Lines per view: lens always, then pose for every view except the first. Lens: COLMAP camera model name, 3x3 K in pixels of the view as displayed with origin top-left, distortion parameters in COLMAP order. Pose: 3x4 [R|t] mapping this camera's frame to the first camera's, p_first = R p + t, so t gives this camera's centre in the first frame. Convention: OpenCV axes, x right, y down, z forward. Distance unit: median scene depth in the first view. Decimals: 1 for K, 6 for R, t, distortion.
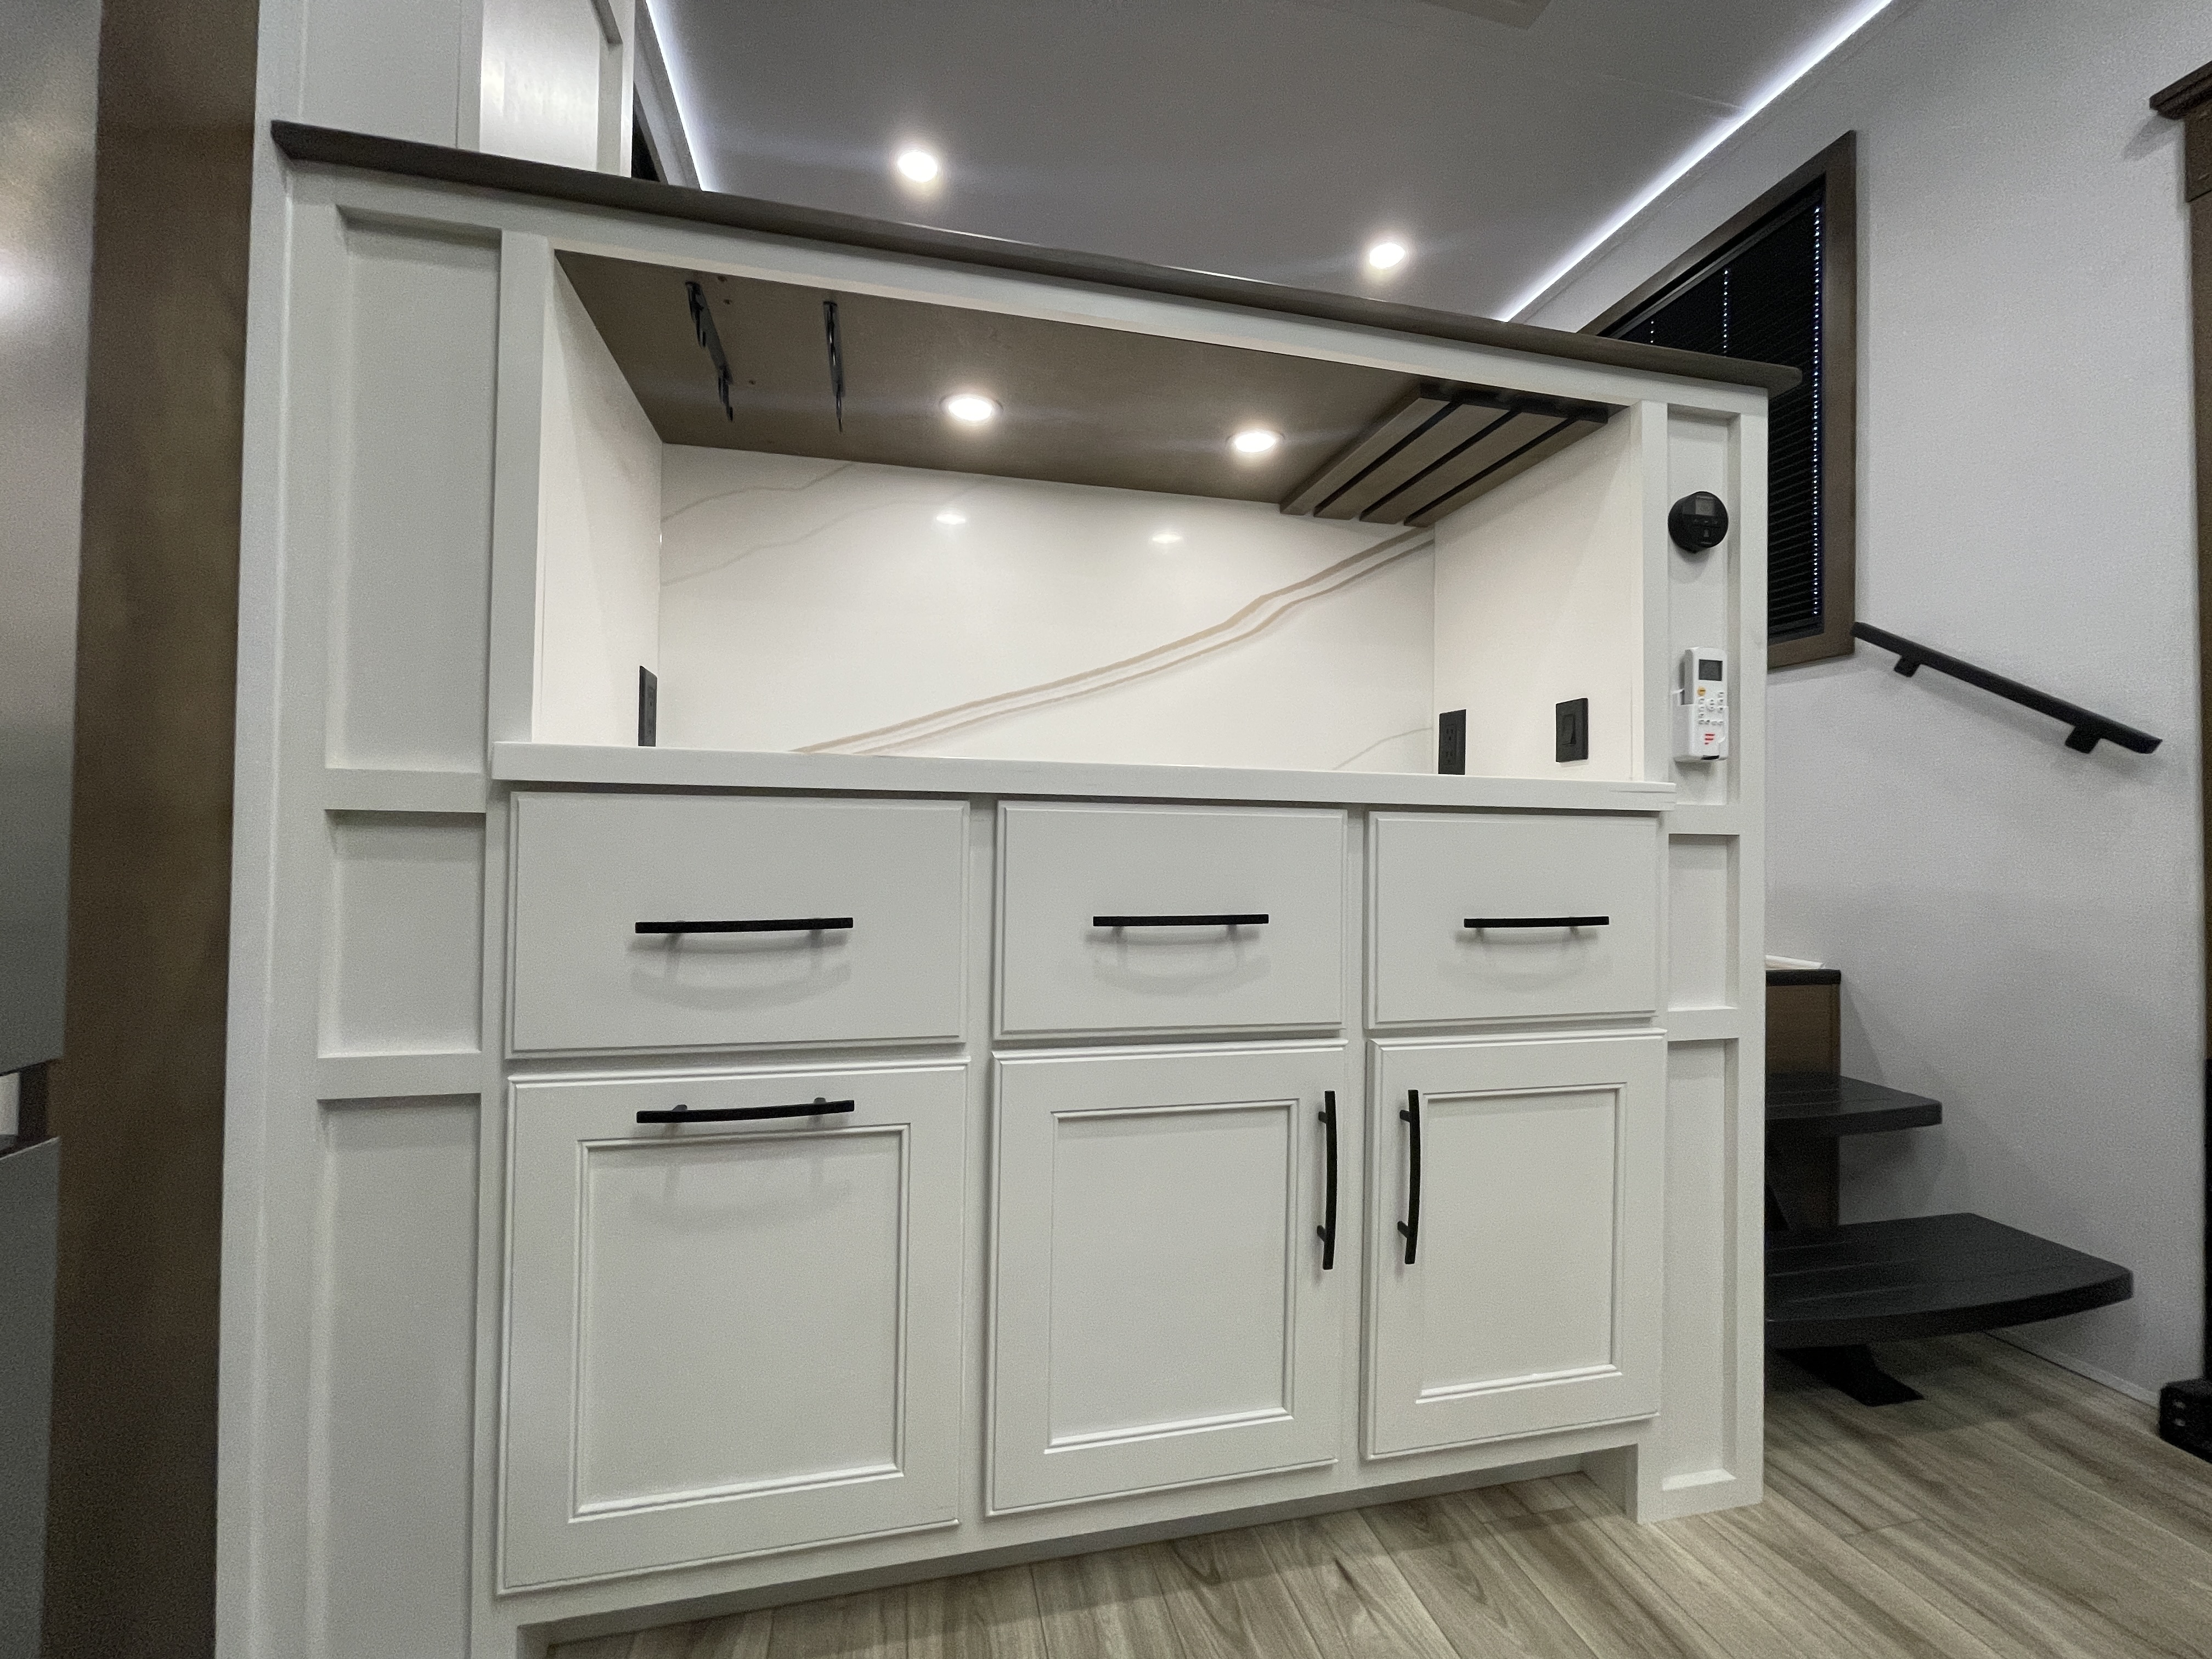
lens RADIAL K [[900.2, 0, 1113.6], [0, 900.2, 818.1], [0, 0, 1]] dist [-0.000692, -0.000492]
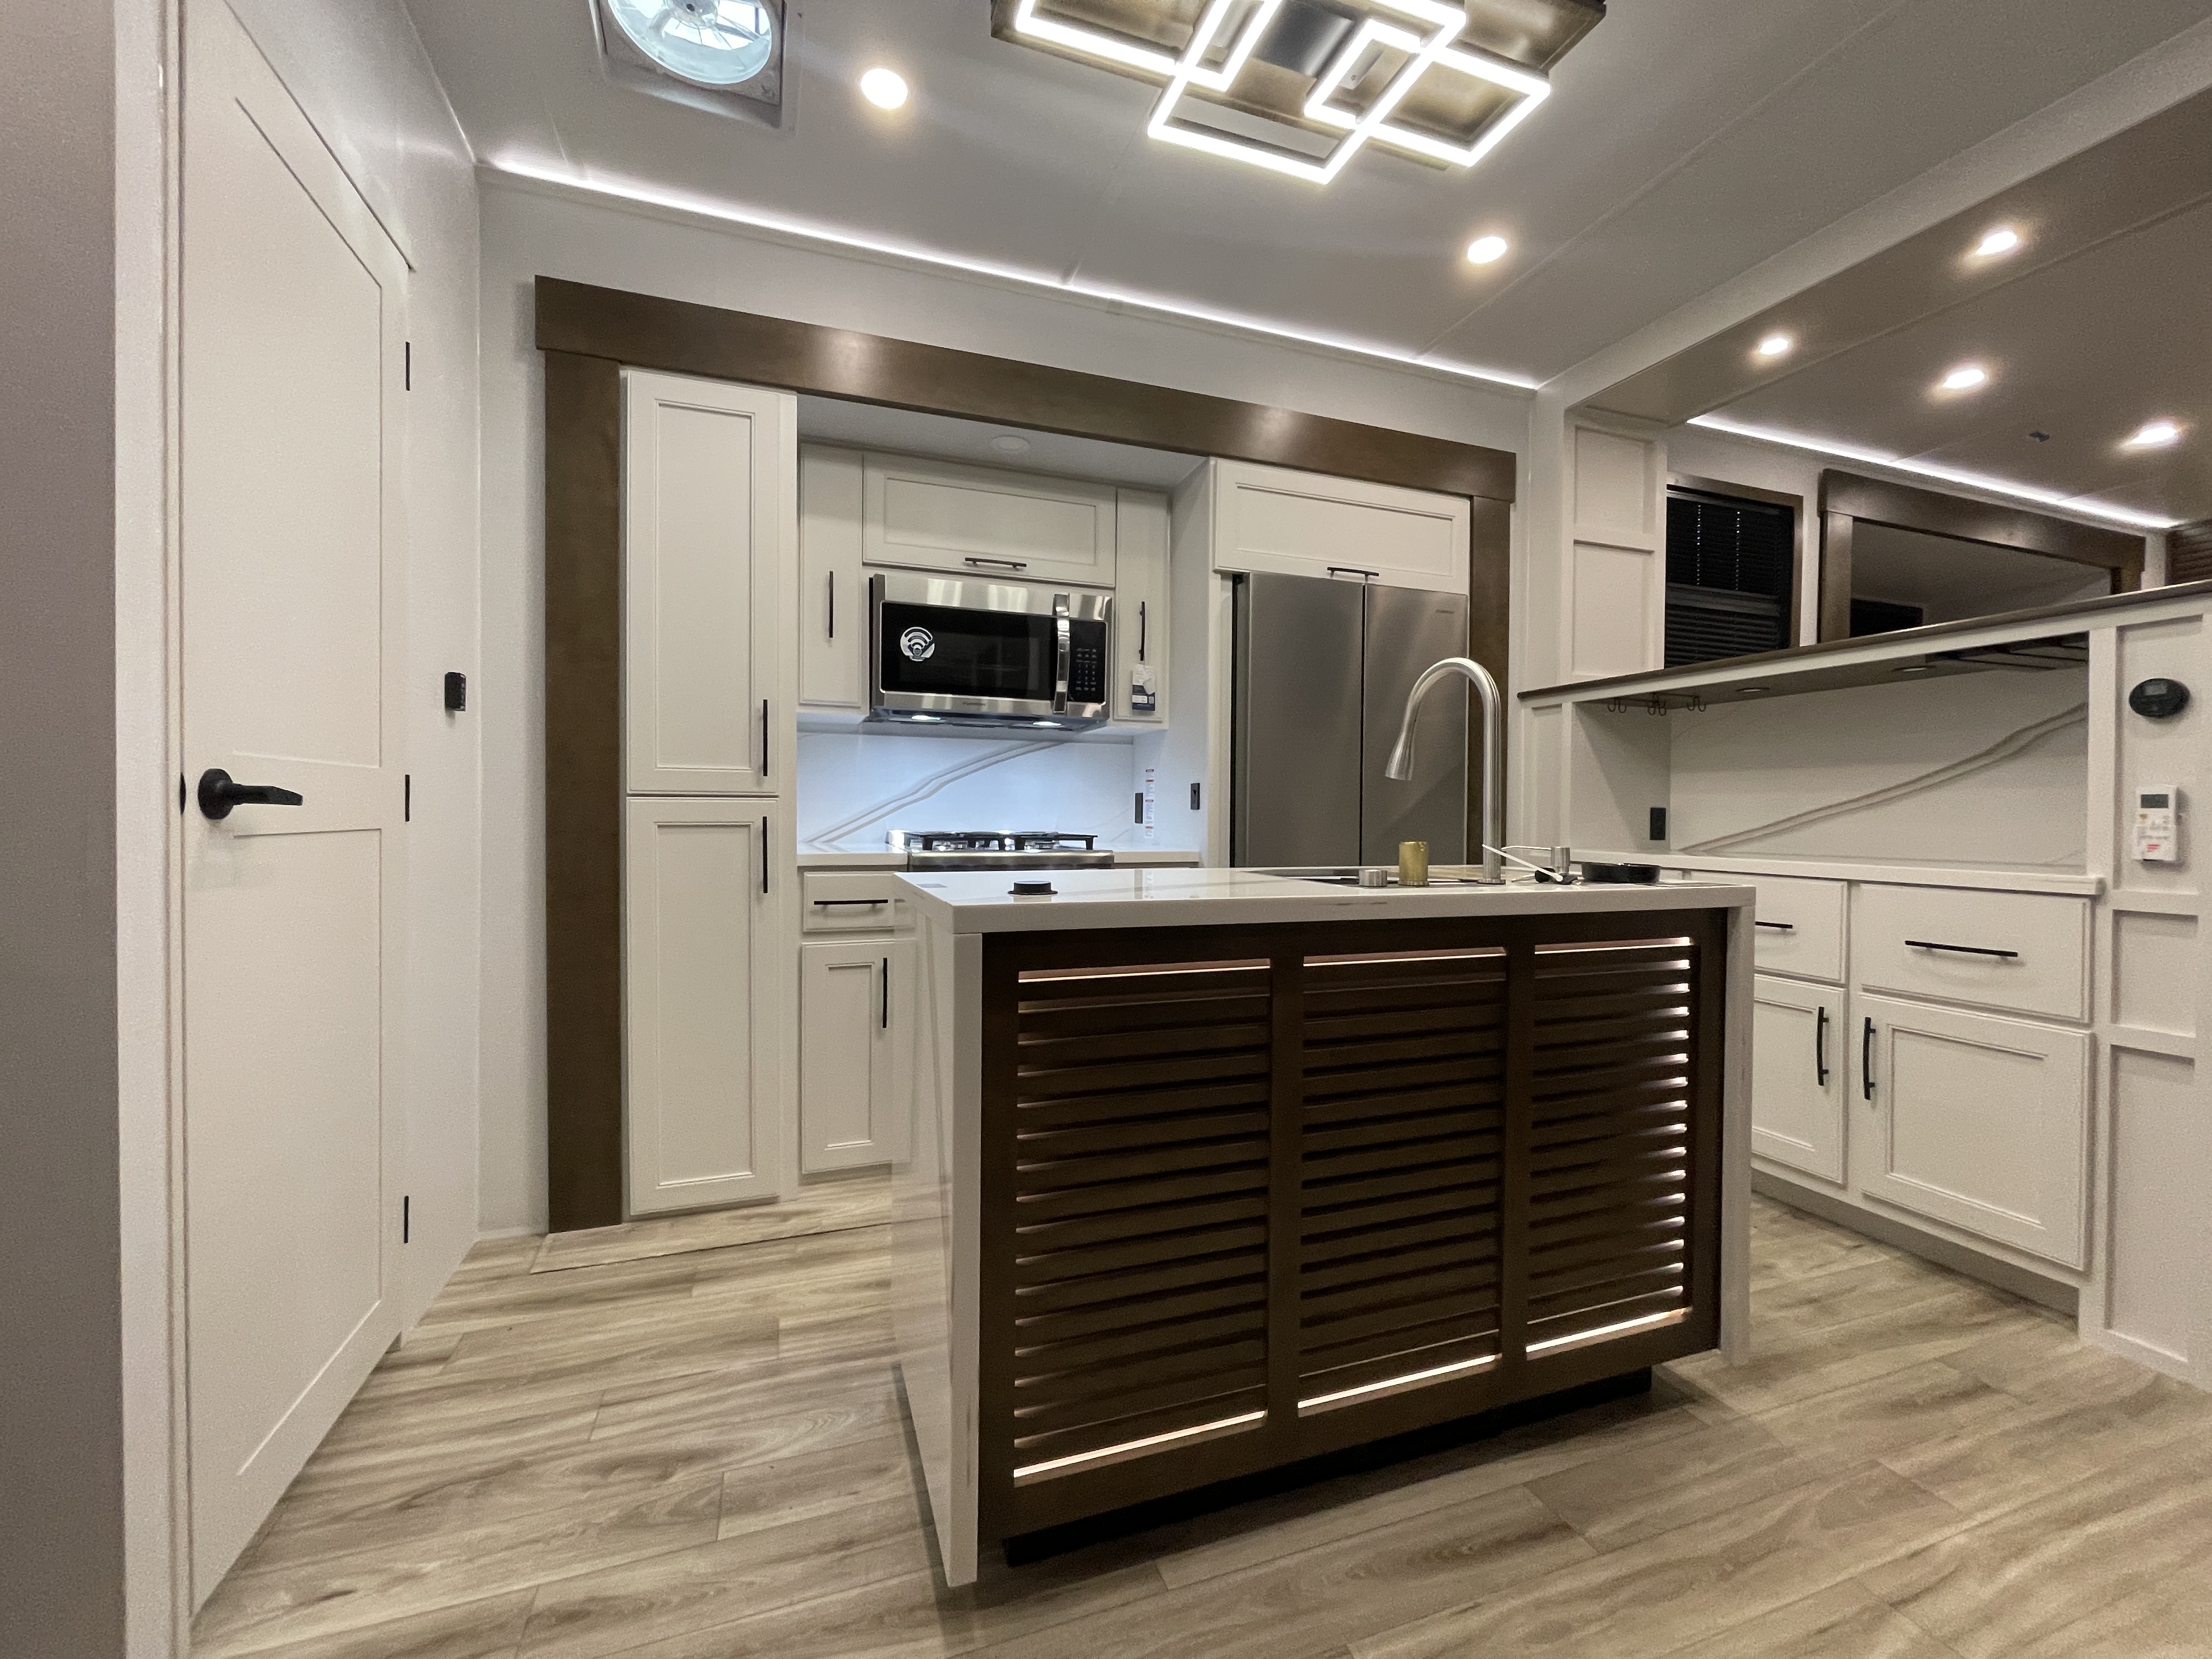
lens RADIAL K [[900.2, 0, 1102.9], [0, 900.2, 824.5], [0, 0, 1]] dist [-0.000692, -0.000492]
pose [[0.109684, -0.003760, -0.993959, 2.566145], [0.011365, 0.999932, -0.002528, -0.187653], [0.993902, -0.011019, 0.109719, -1.150817]]
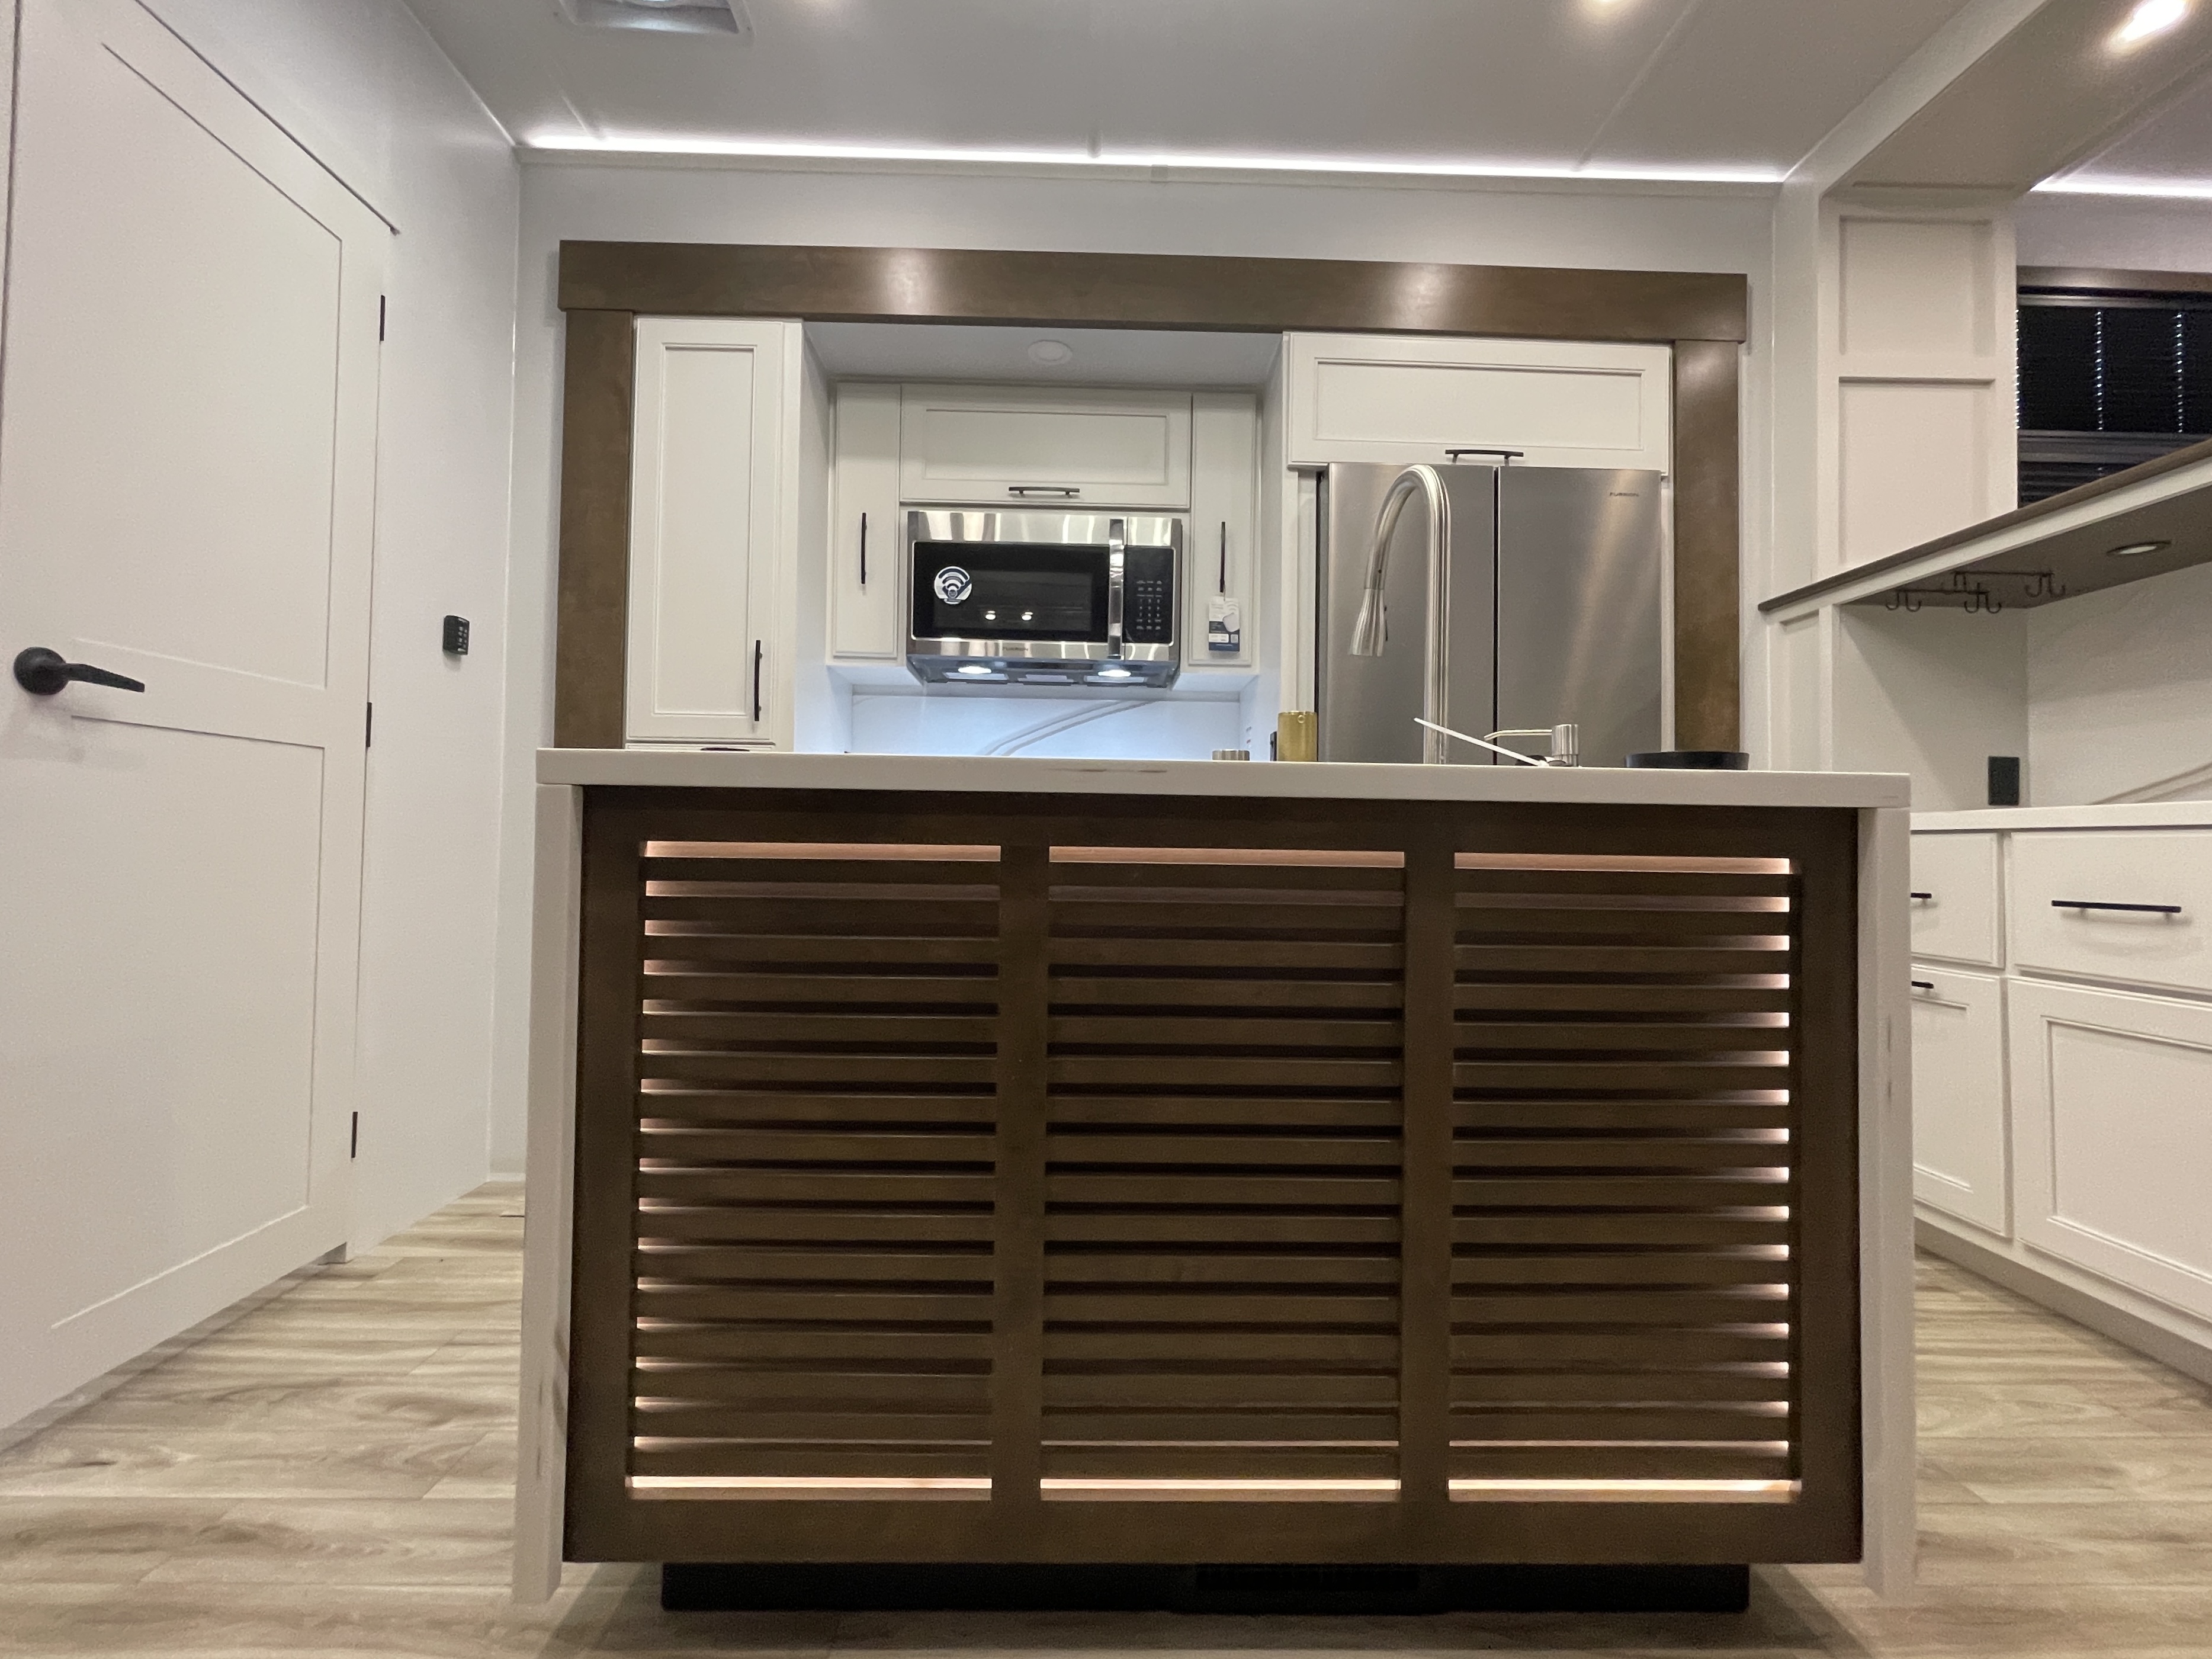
lens RADIAL K [[975.7, 0, 1094.7], [0, 975.7, 822.9], [0, 0, 1]] dist [-0.004969, 0.001778]
pose [[-0.210407, -0.044130, -0.976617, 2.252744], [-0.000296, 0.998983, -0.045077, 0.052896], [0.977614, -0.009195, -0.210206, -0.371490]]
